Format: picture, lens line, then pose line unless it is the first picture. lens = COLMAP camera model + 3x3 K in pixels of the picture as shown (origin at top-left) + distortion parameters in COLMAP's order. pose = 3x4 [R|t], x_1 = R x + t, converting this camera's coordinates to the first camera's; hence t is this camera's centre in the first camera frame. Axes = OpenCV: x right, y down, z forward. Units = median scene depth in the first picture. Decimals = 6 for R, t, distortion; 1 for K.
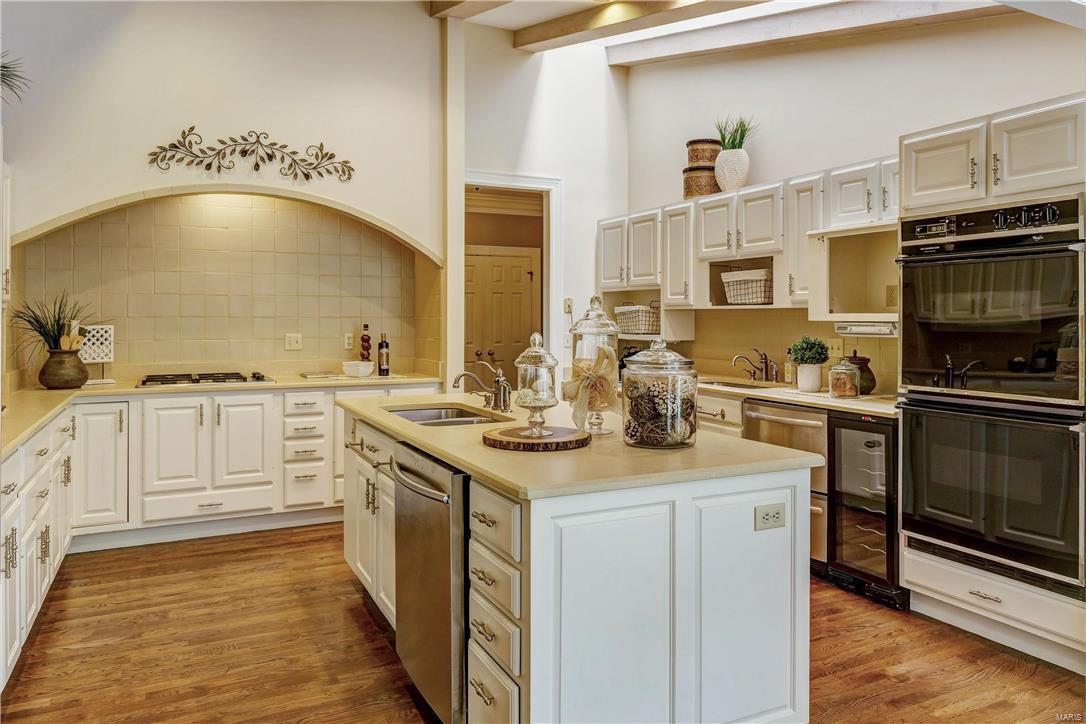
lens RADIAL K [[762.1, 0, 546.8], [0, 762.1, 319.5], [0, 0, 1]] dist [0.001195, -0.002572]
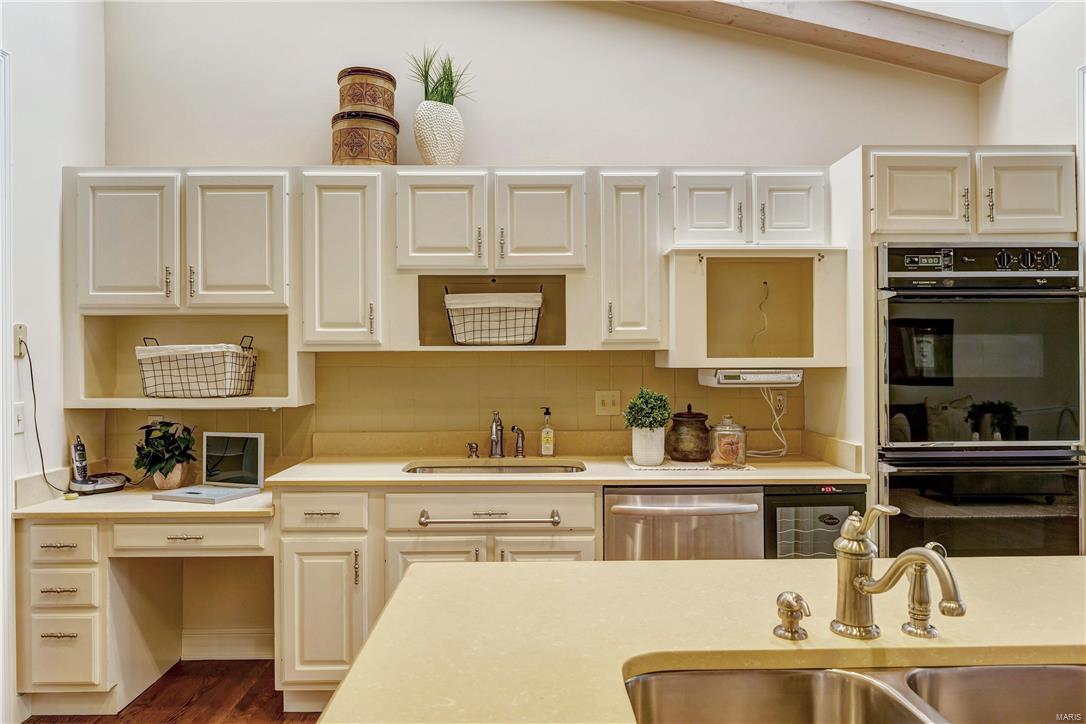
lens RADIAL K [[762.1, 0, 542.9], [0, 762.1, 361.7], [0, 0, 1]] dist [0.001195, -0.002572]
pose [[0.436225, -0.004595, 0.899826, -0.341068], [0.008432, 0.999964, 0.001019, -0.005713], [-0.899798, 0.007143, 0.436248, 0.736162]]
